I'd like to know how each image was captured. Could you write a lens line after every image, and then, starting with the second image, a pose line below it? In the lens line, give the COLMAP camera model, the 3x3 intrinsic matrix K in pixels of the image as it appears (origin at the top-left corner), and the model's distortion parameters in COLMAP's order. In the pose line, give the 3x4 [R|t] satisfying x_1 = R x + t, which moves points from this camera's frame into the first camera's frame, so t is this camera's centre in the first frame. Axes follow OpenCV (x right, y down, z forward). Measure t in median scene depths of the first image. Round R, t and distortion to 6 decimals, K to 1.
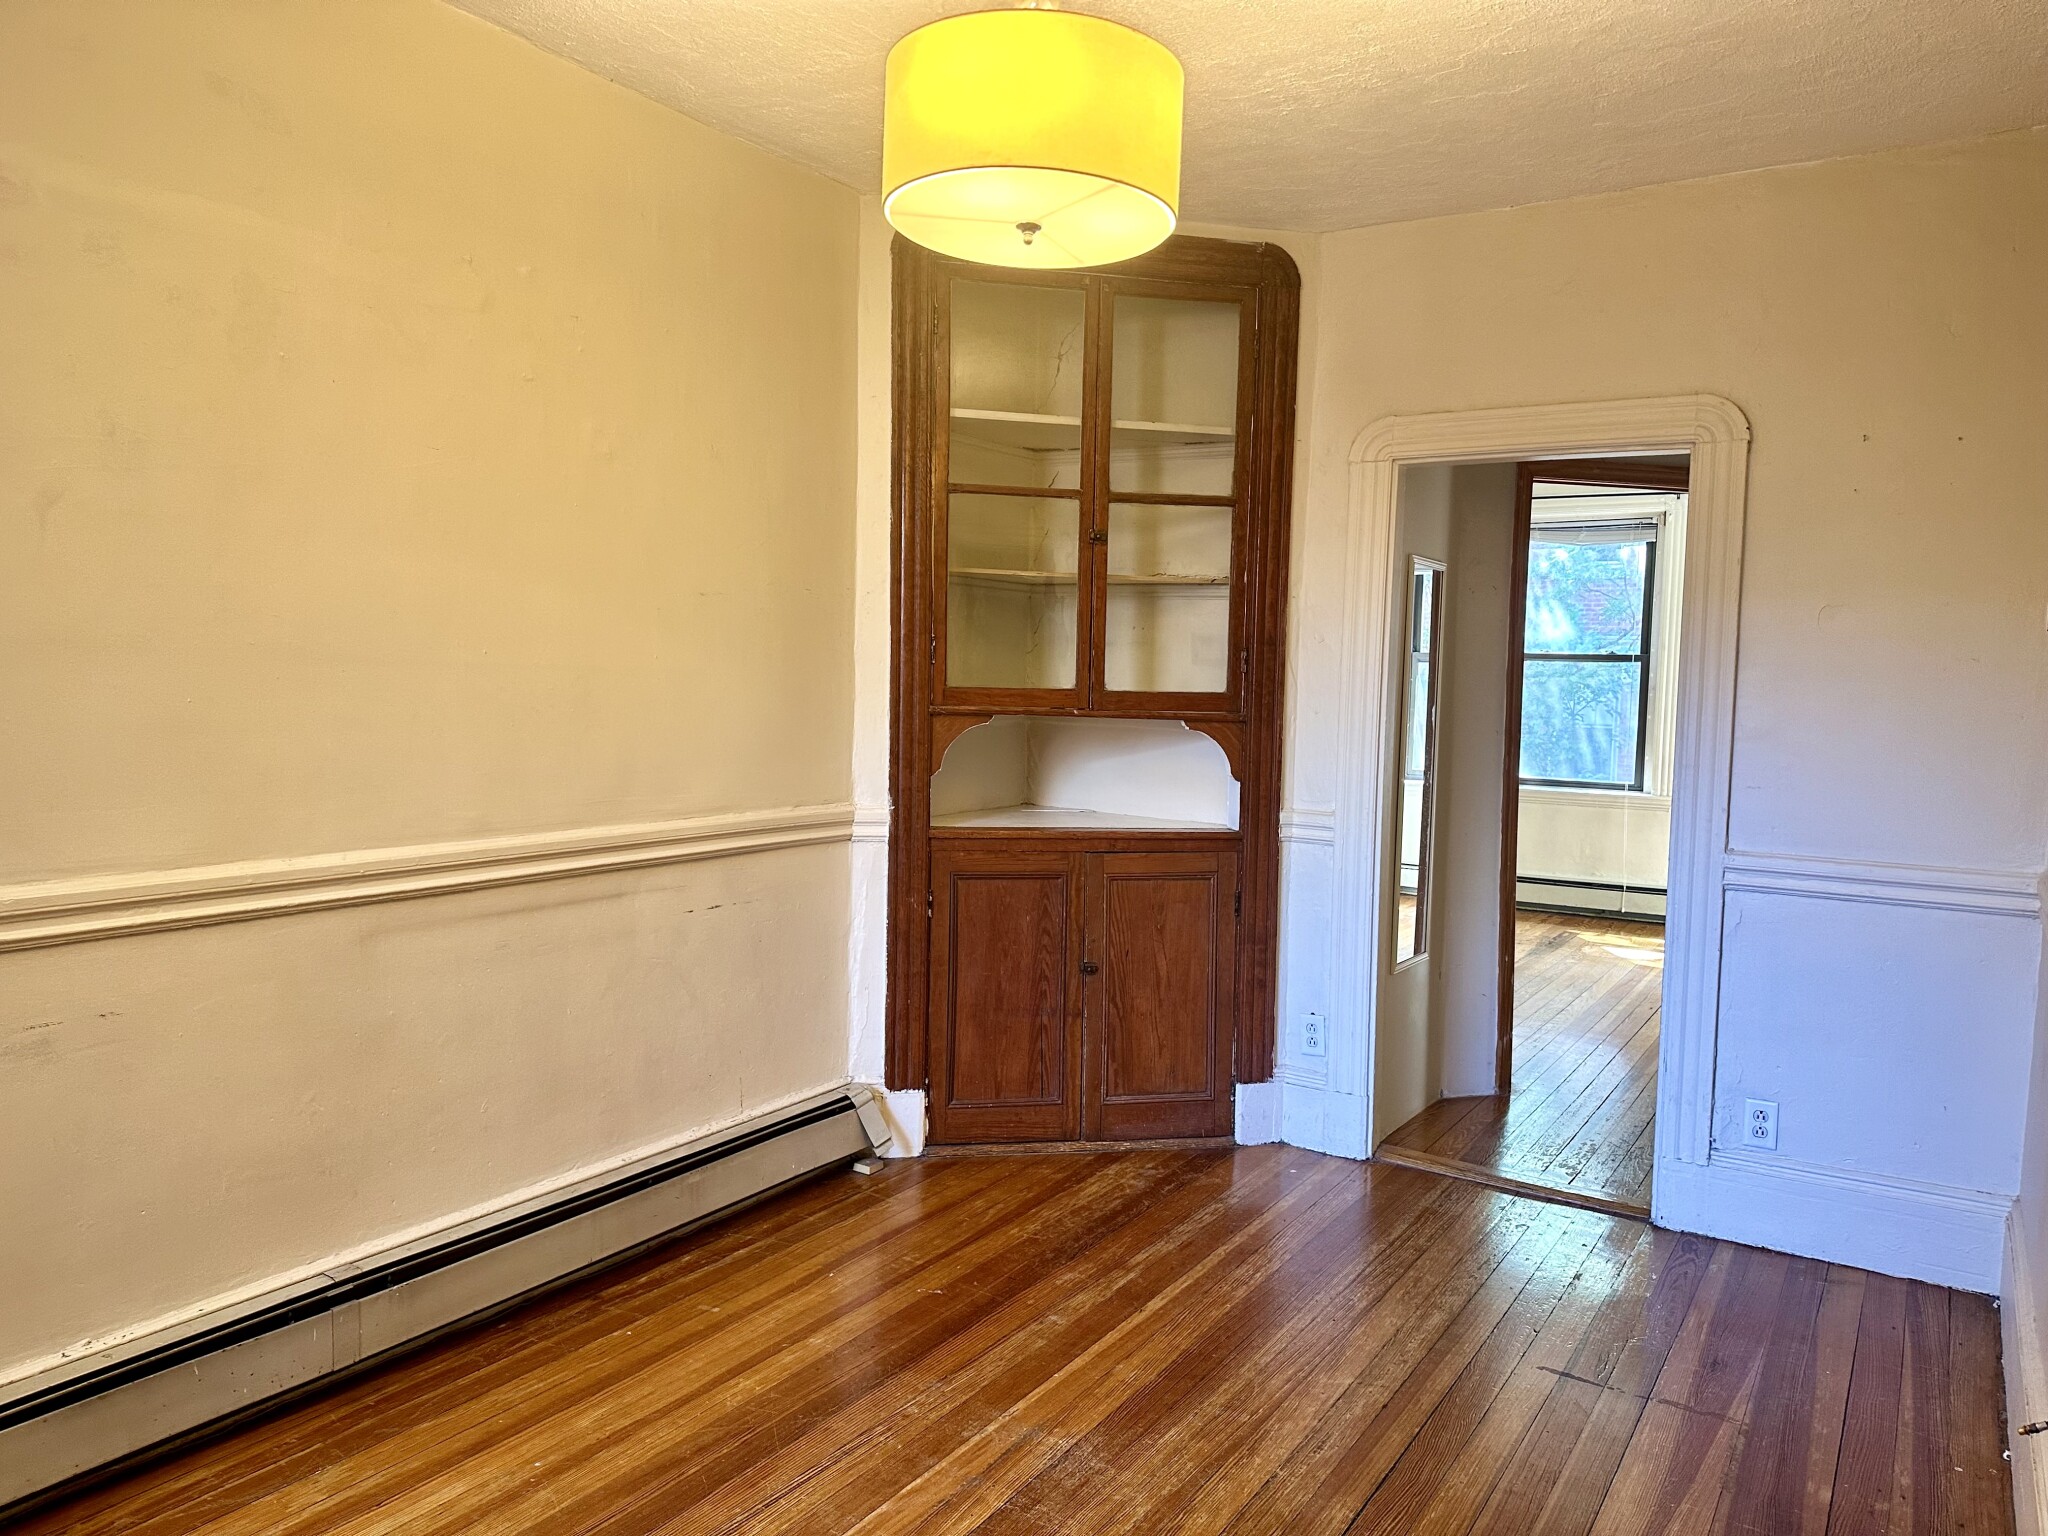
lens RADIAL K [[1440.4, 0, 1028.9], [0, 1440.4, 773.4], [0, 0, 1]] dist [0.015213, -0.021815]
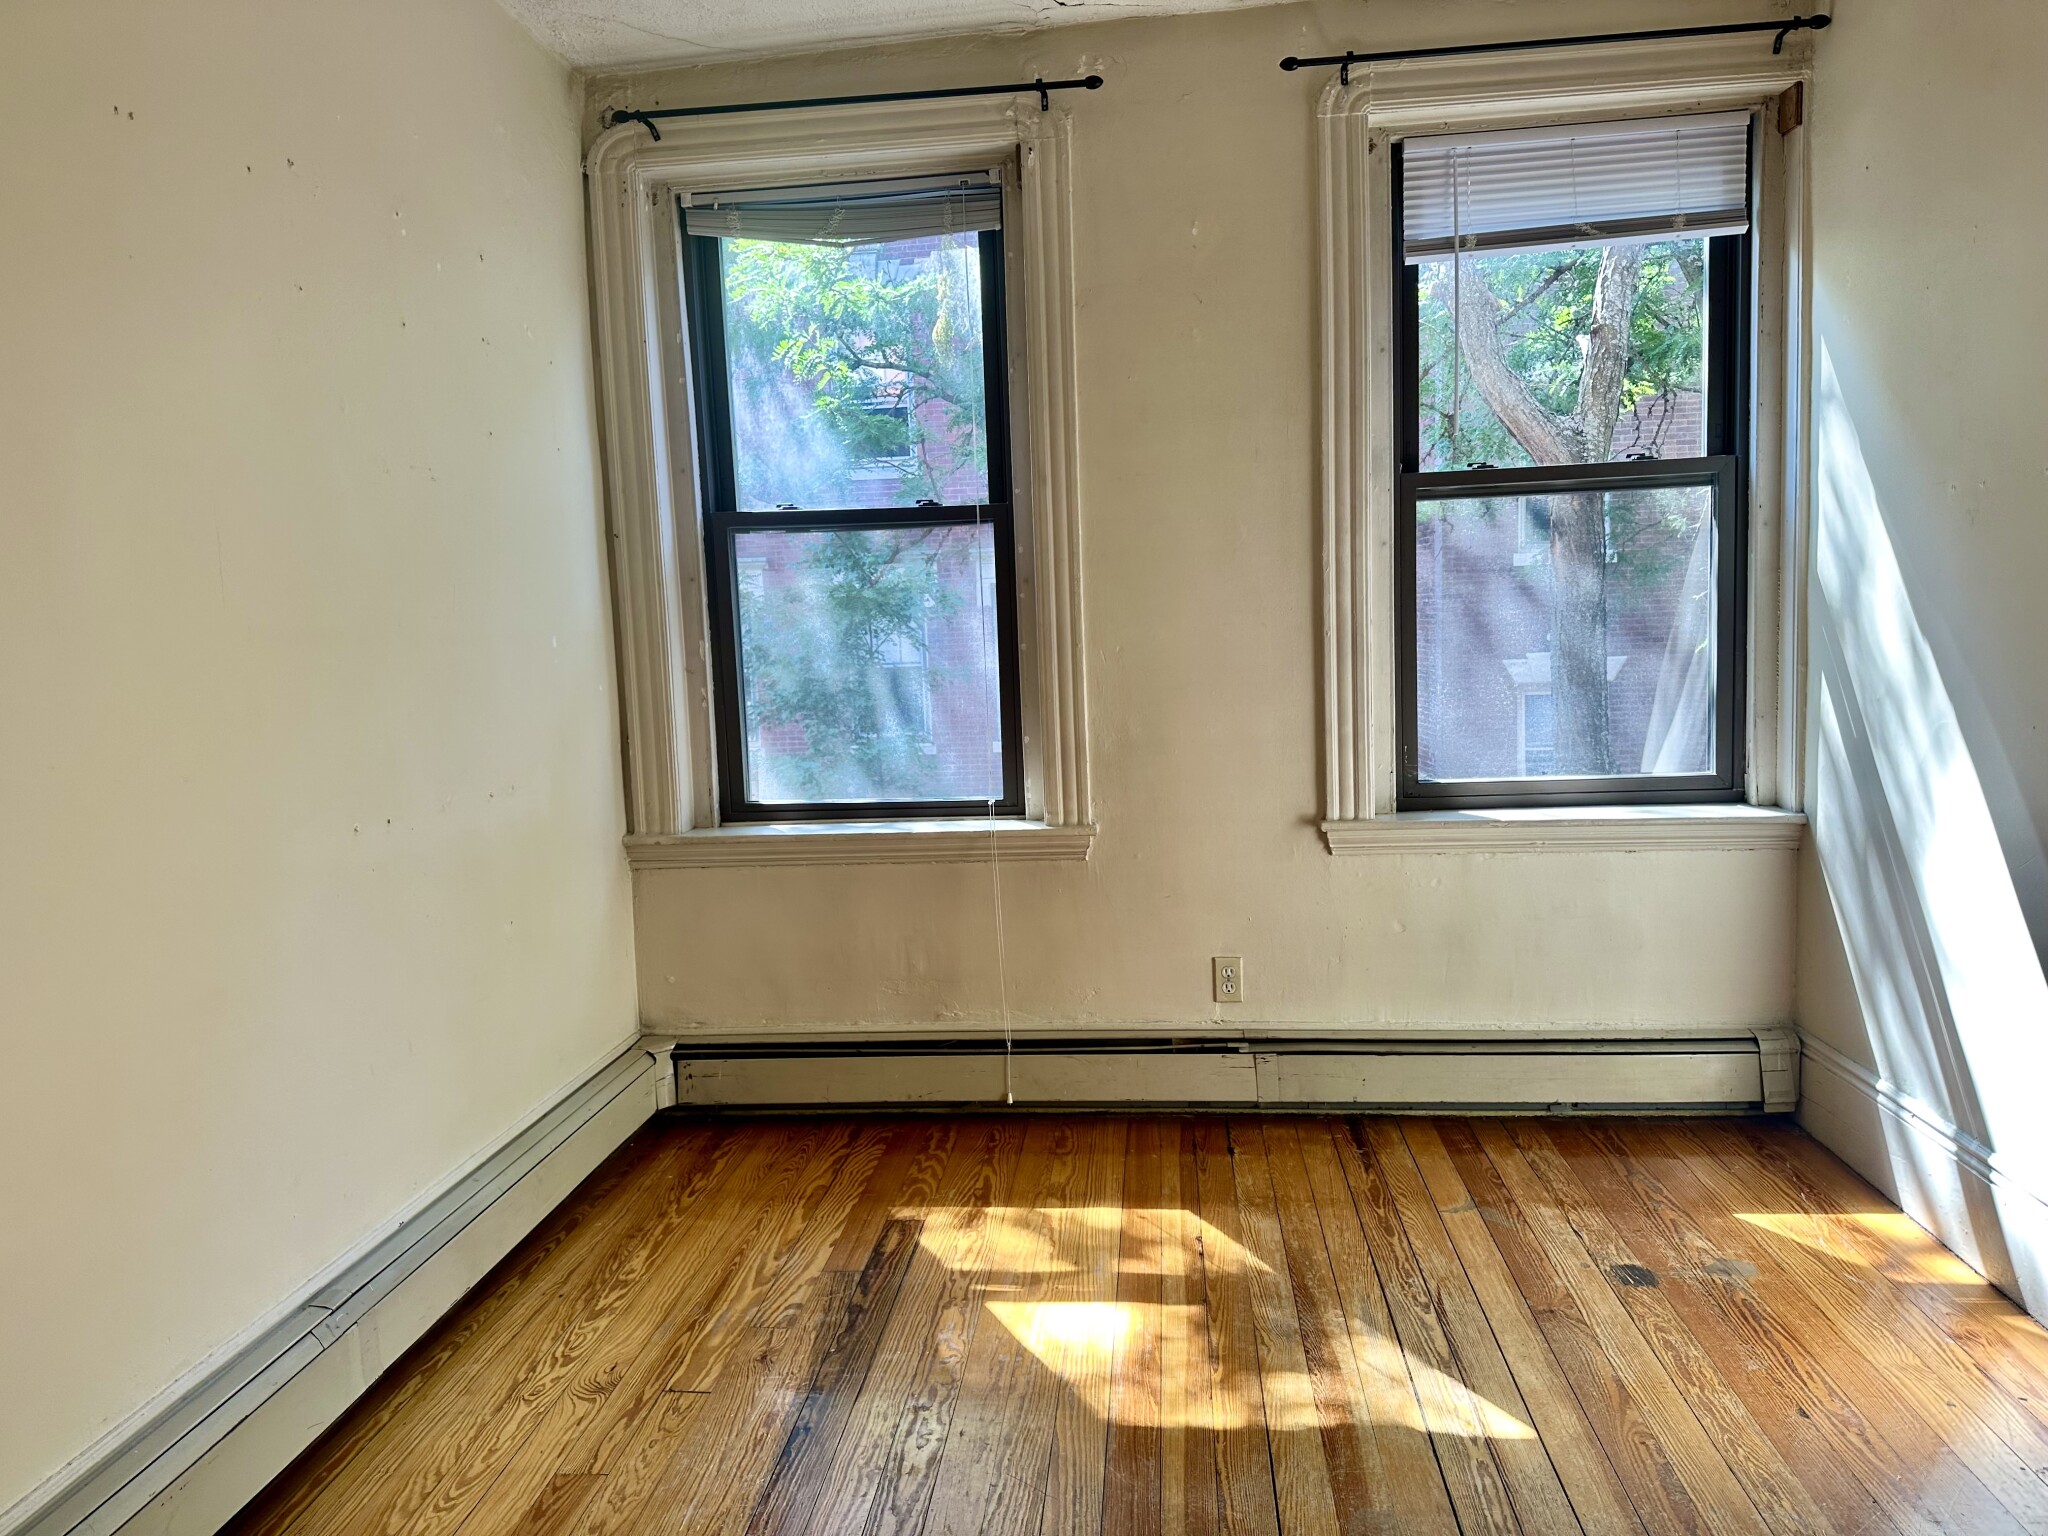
lens RADIAL K [[1440.4, 0, 1022.6], [0, 1440.4, 771.2], [0, 0, 1]] dist [0.015213, -0.021815]
pose [[0.888799, -0.107670, 0.445471, 0.228025], [0.090399, 0.994102, 0.059911, -0.027040], [-0.449294, -0.012978, 0.893290, 0.601106]]
